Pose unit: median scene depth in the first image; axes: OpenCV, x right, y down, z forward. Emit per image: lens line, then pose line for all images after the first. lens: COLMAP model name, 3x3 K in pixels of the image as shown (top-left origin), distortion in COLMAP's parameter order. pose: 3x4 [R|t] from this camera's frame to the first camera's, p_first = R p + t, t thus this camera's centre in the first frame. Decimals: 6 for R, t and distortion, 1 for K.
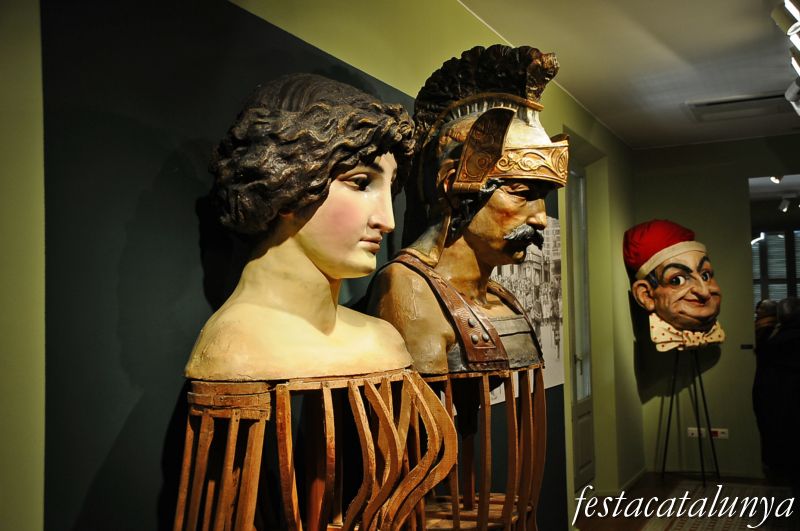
lens RADIAL K [[927.5, 0, 400.2], [0, 927.5, 266.0], [0, 0, 1]] dist [-0.121176, 0.000000]
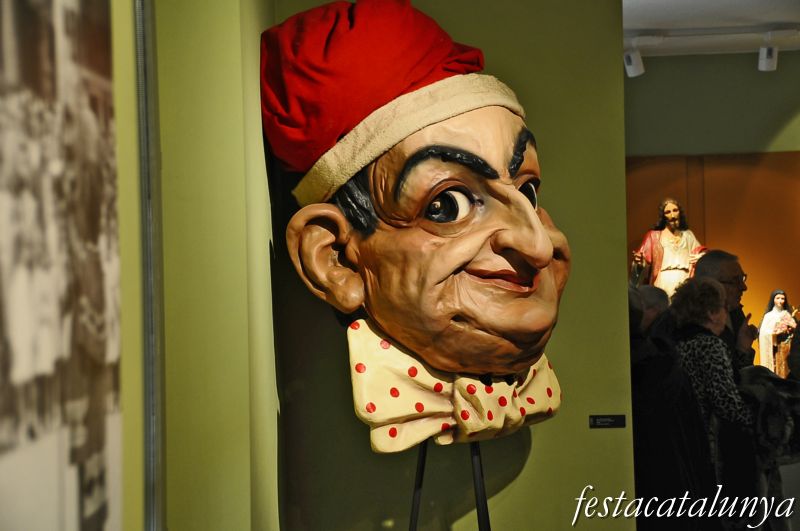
lens RADIAL K [[1606.3, 0, 399.7], [0, 1606.3, 269.9], [0, 0, 1]] dist [0.290439, 0.000000]
pose [[0.908857, 0.003816, 0.417090, 0.076959], [-0.013868, 0.999682, 0.021072, 0.025174], [-0.416876, -0.024936, 0.908621, 0.540327]]
